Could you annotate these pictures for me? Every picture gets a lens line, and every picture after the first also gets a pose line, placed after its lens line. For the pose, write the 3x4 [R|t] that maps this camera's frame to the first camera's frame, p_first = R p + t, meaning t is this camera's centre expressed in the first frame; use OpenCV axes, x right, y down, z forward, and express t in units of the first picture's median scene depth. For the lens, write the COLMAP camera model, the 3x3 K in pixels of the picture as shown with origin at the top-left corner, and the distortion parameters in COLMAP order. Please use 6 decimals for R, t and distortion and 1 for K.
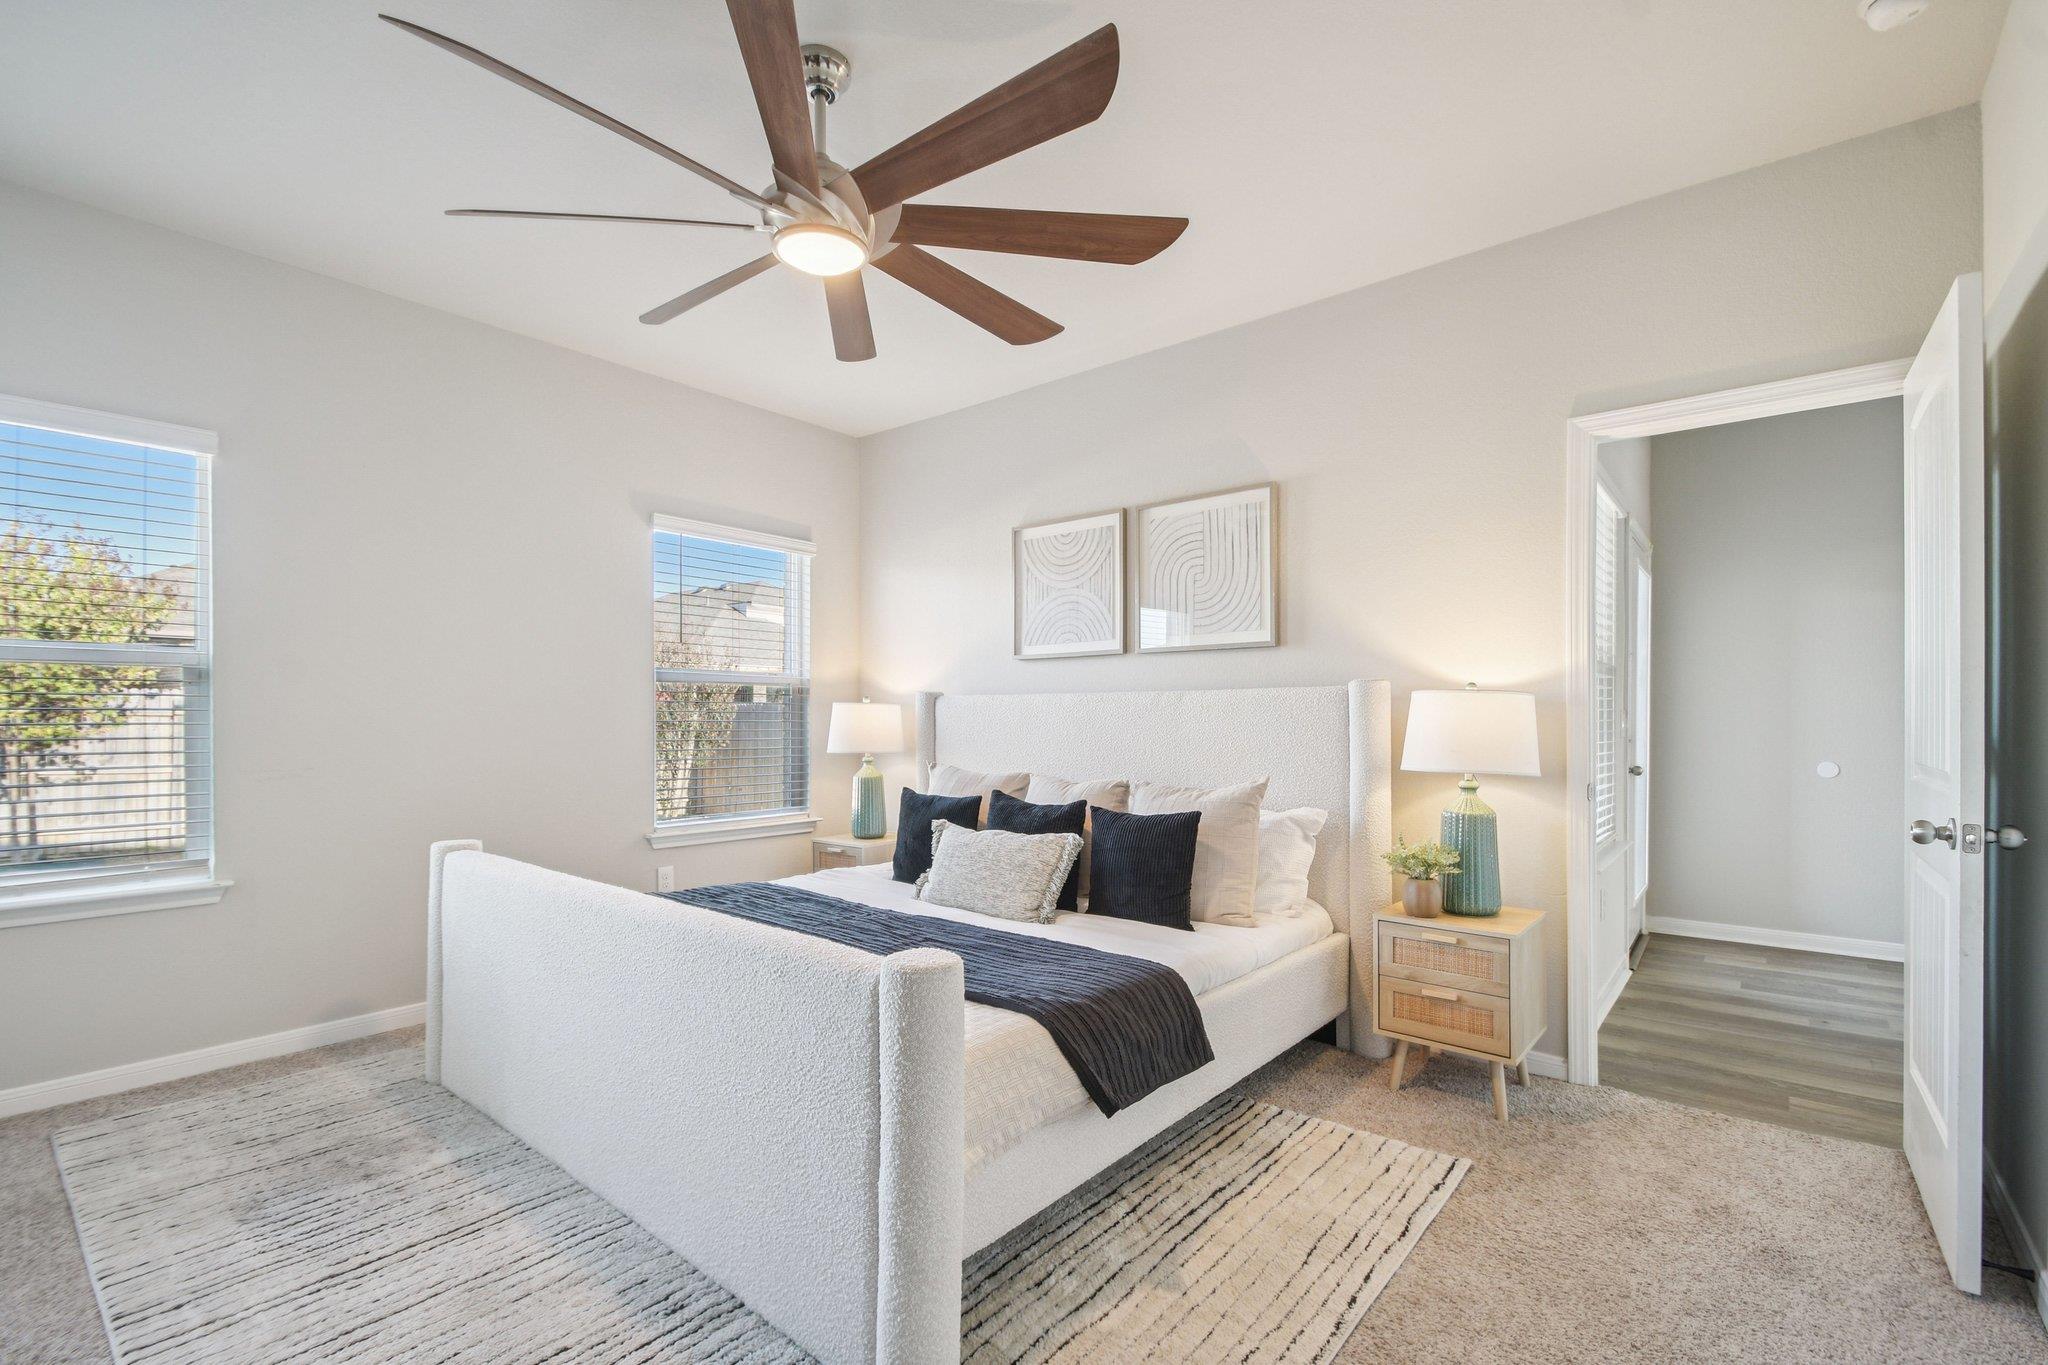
lens RADIAL K [[902.9, 0, 1014.3], [0, 902.9, 697.8], [0, 0, 1]] dist [0.002575, -0.010192]
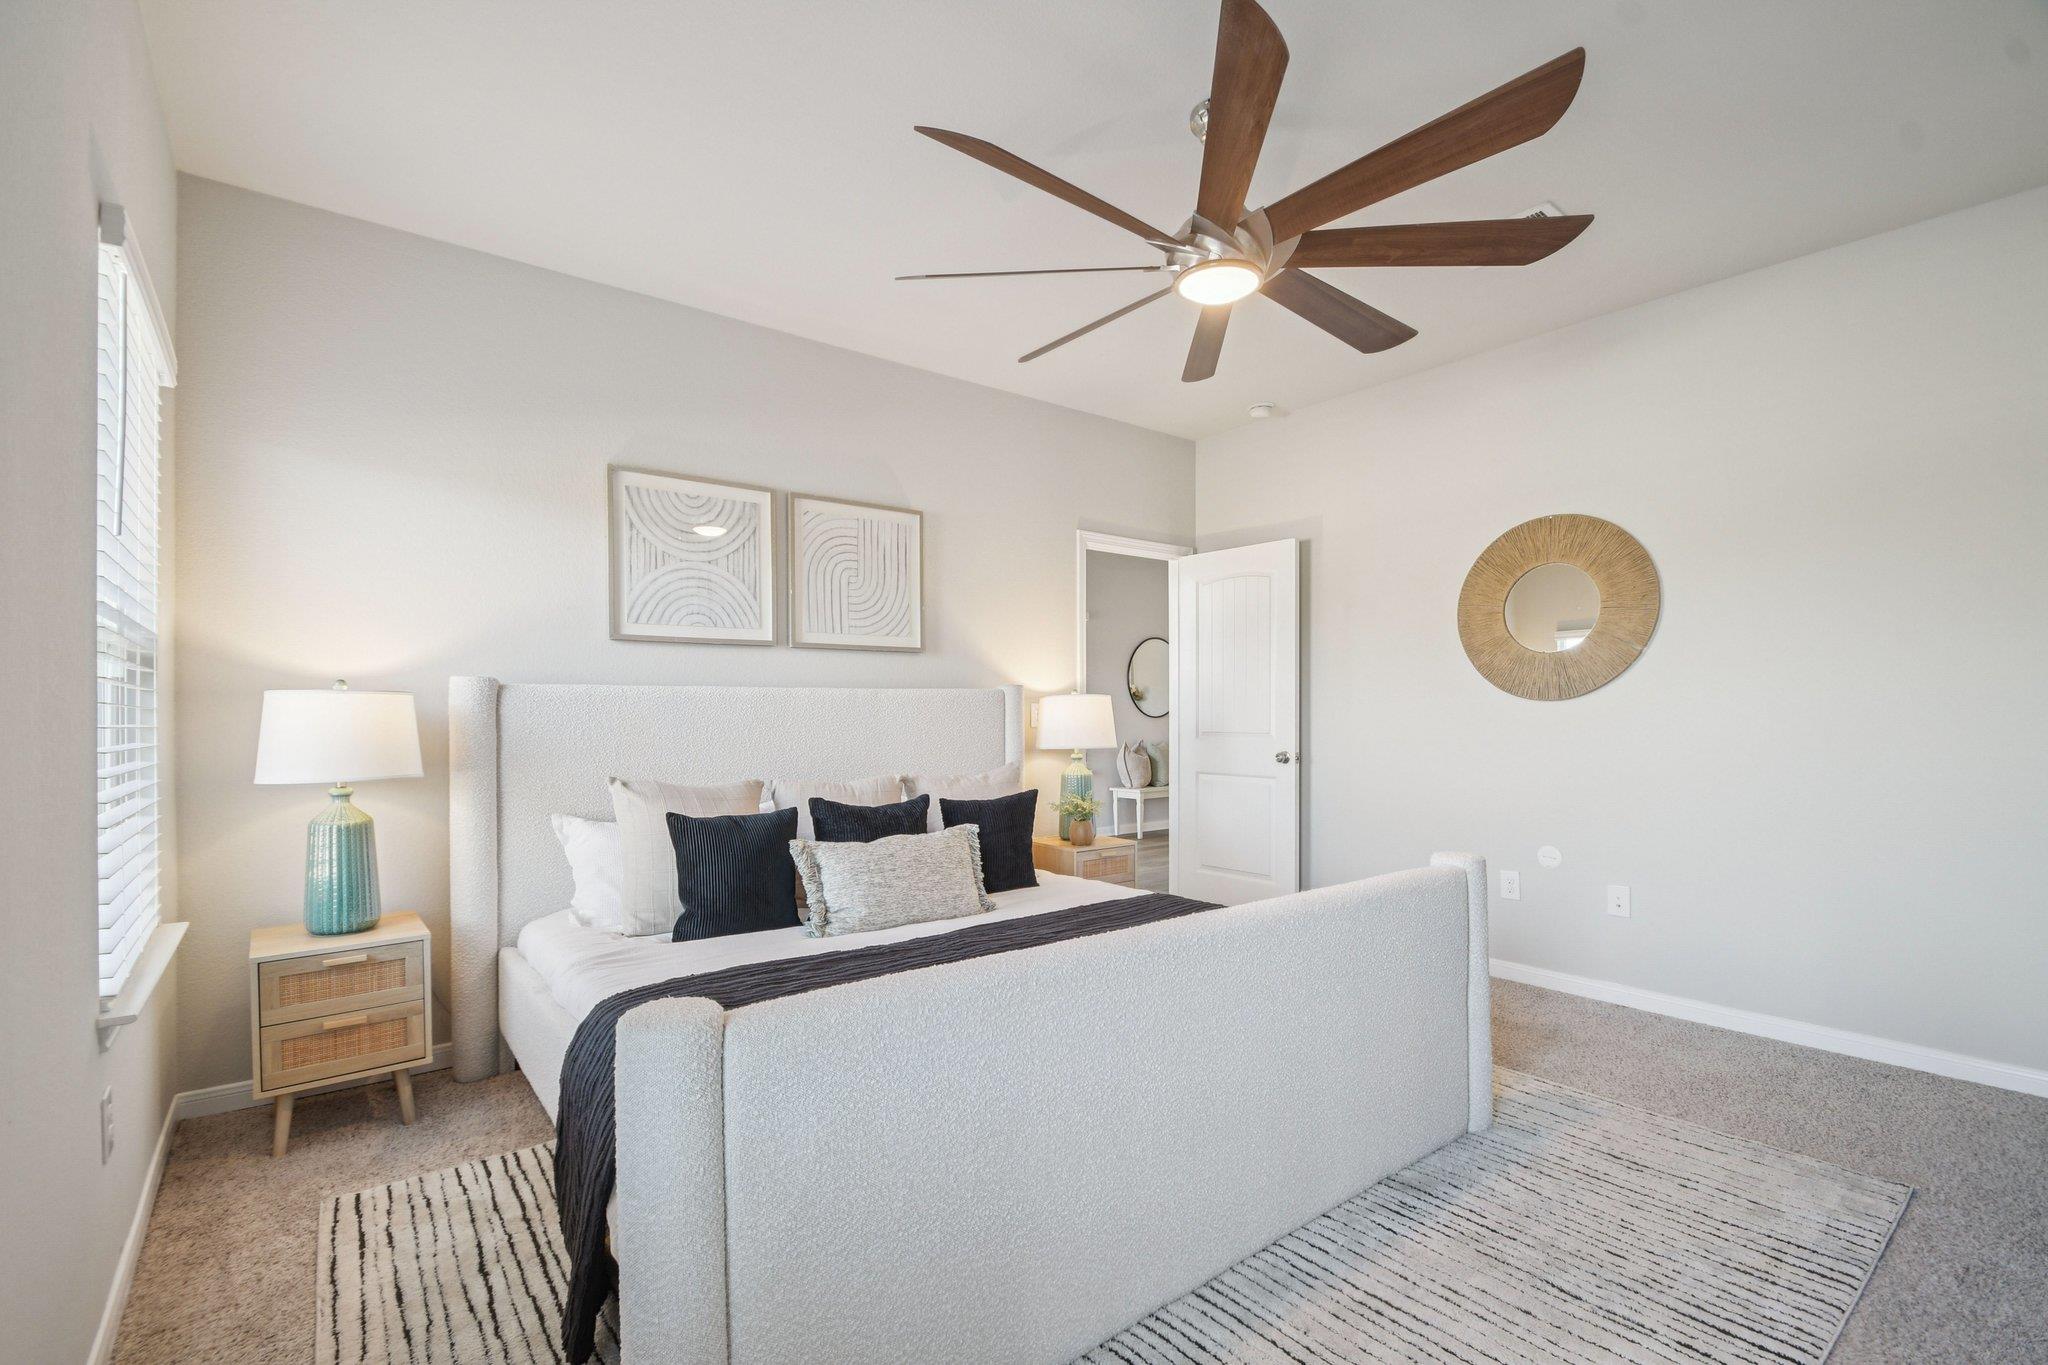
lens RADIAL K [[902.9, 0, 1012.0], [0, 902.9, 701.3], [0, 0, 1]] dist [0.002575, -0.010192]
pose [[0.205872, 0.008763, 0.978540, -0.756538], [-0.014226, 0.999881, -0.005961, 0.010644], [-0.978476, -0.012693, 0.205972, 0.580021]]
